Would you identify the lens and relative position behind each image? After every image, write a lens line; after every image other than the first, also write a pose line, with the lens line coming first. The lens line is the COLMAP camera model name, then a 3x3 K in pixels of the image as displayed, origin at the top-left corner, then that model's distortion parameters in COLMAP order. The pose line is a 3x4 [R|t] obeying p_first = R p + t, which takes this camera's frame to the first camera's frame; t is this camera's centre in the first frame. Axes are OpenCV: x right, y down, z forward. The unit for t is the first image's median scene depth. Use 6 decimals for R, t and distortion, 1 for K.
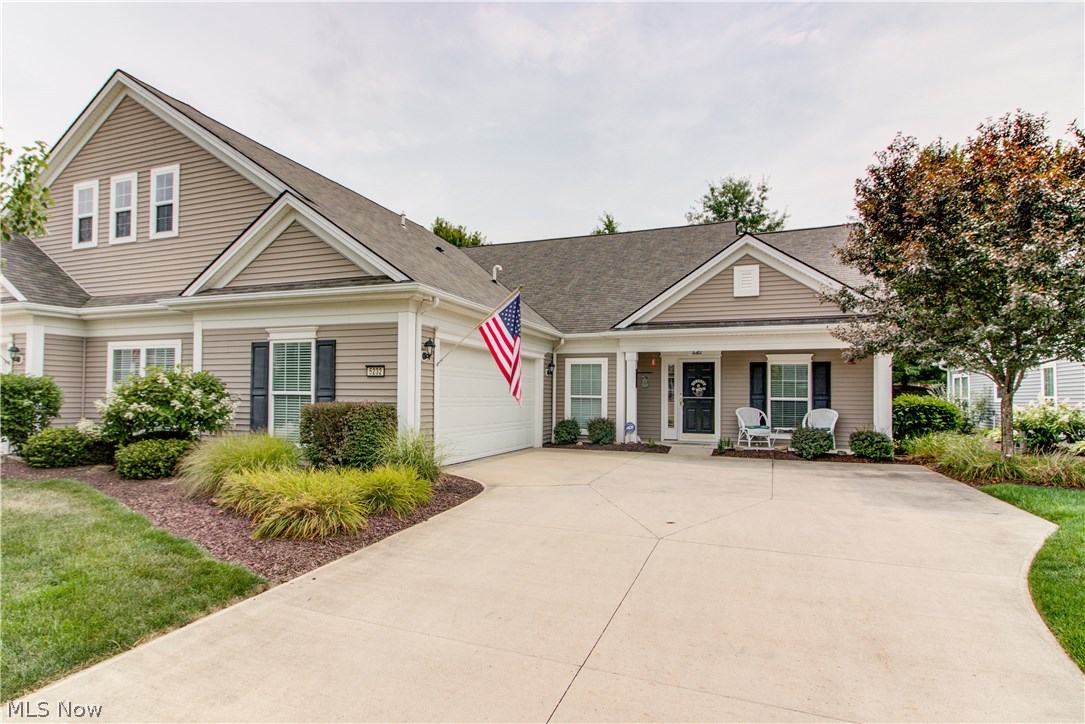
lens RADIAL K [[500.7, 0, 542.5], [0, 500.7, 362.0], [0, 0, 1]] dist [0.011649, -0.011289]
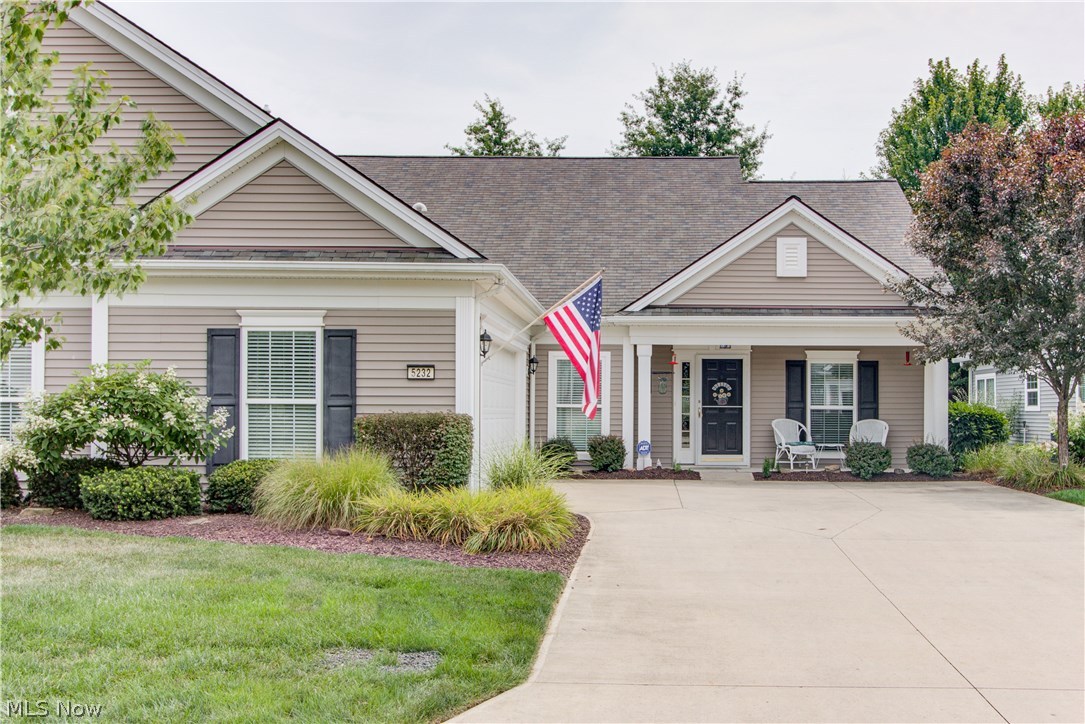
lens RADIAL K [[917.7, 0, 605.8], [0, 917.7, 330.9], [0, 0, 1]] dist [-0.003969, 0.002857]
pose [[0.945885, 0.021705, 0.323776, -0.315630], [-0.016893, 0.999701, -0.017667, -0.015198], [-0.324063, 0.011242, 0.945969, -0.251264]]
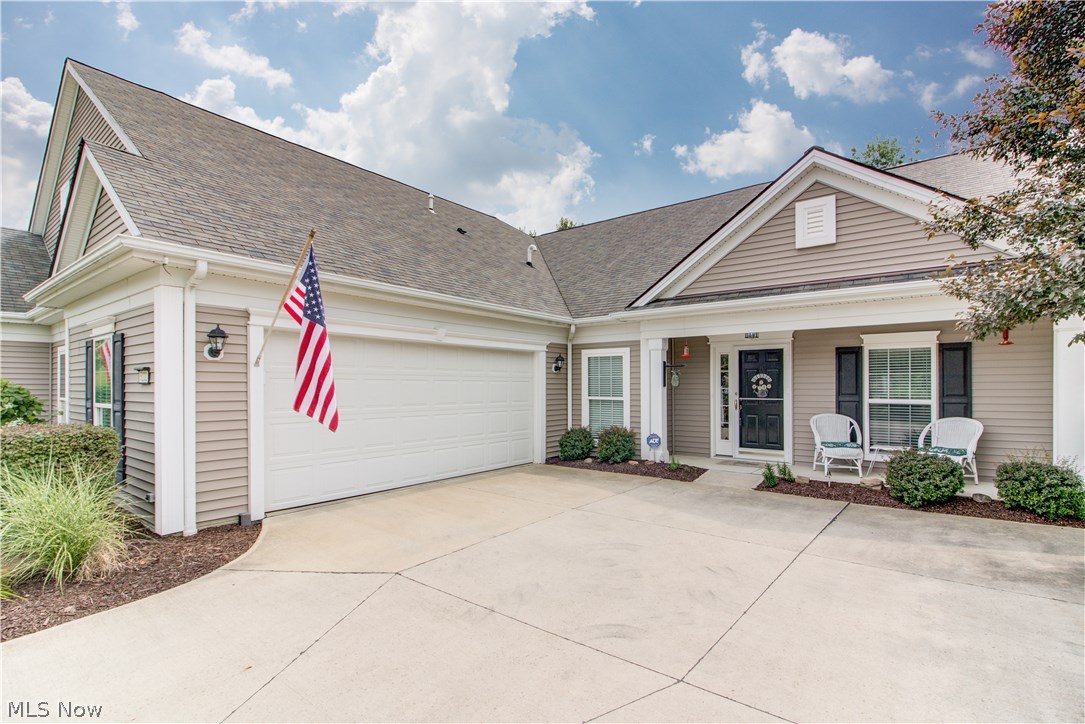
lens RADIAL K [[460.6, 0, 584.1], [0, 460.6, 365.8], [0, 0, 1]] dist [0.006739, -0.008411]
pose [[0.968135, -0.022748, -0.249392, 0.247308], [0.027802, 0.999473, 0.016761, 0.006169], [0.248879, -0.023160, 0.968258, 0.321892]]
